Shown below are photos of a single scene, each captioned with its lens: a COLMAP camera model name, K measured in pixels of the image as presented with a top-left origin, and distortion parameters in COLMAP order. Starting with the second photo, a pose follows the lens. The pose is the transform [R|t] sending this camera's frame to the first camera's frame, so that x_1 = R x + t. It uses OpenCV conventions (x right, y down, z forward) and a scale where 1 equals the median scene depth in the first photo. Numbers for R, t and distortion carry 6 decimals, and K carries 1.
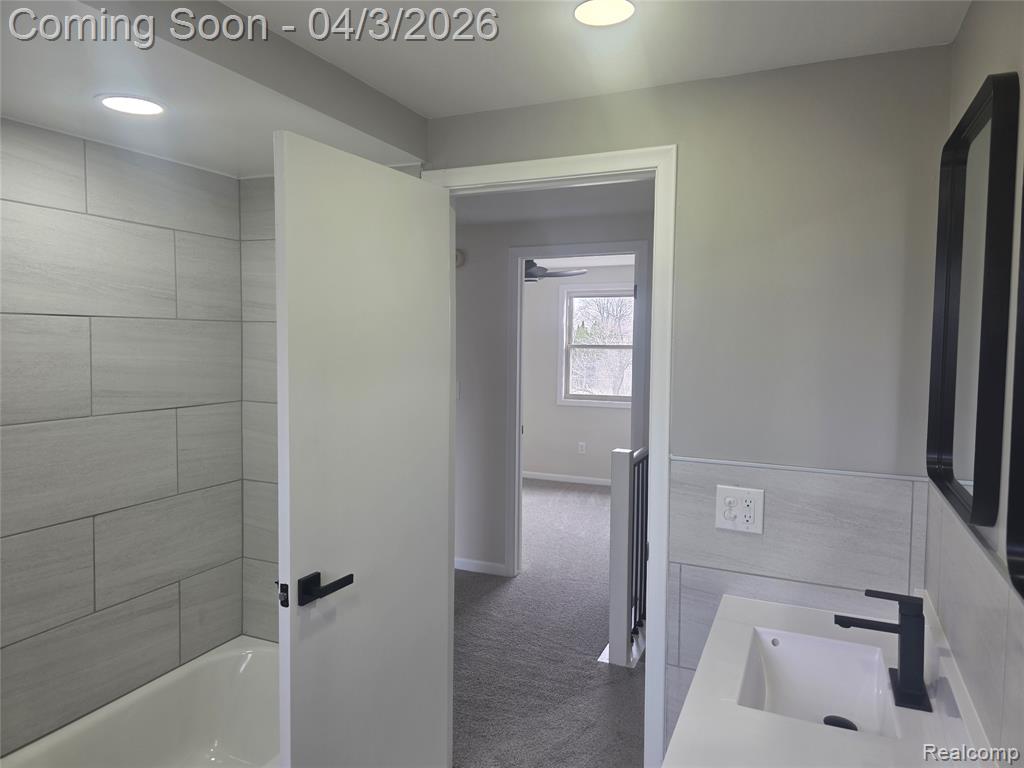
lens RADIAL K [[696.2, 0, 504.4], [0, 696.2, 392.3], [0, 0, 1]] dist [0.054457, -0.008886]
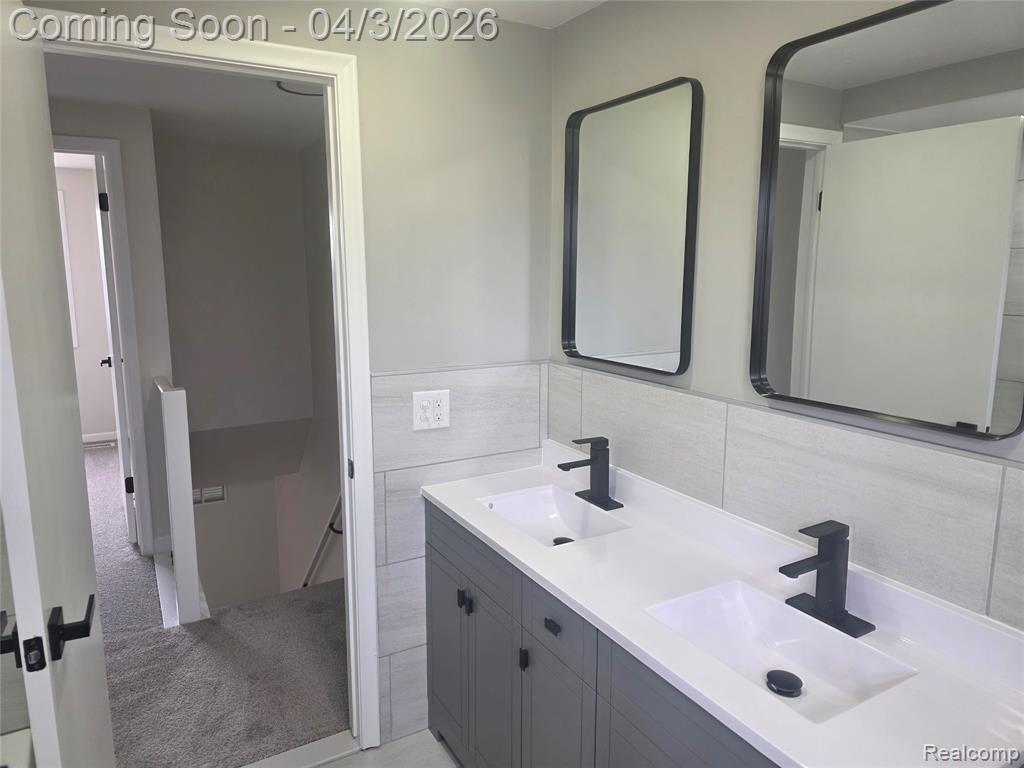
lens RADIAL K [[696.2, 0, 517.6], [0, 696.2, 392.7], [0, 0, 1]] dist [0.054457, -0.008886]
pose [[0.575693, -0.155999, 0.802647, -0.495566], [0.067136, 0.987335, 0.143742, -0.015025], [-0.814905, -0.028864, 0.578875, 0.231850]]
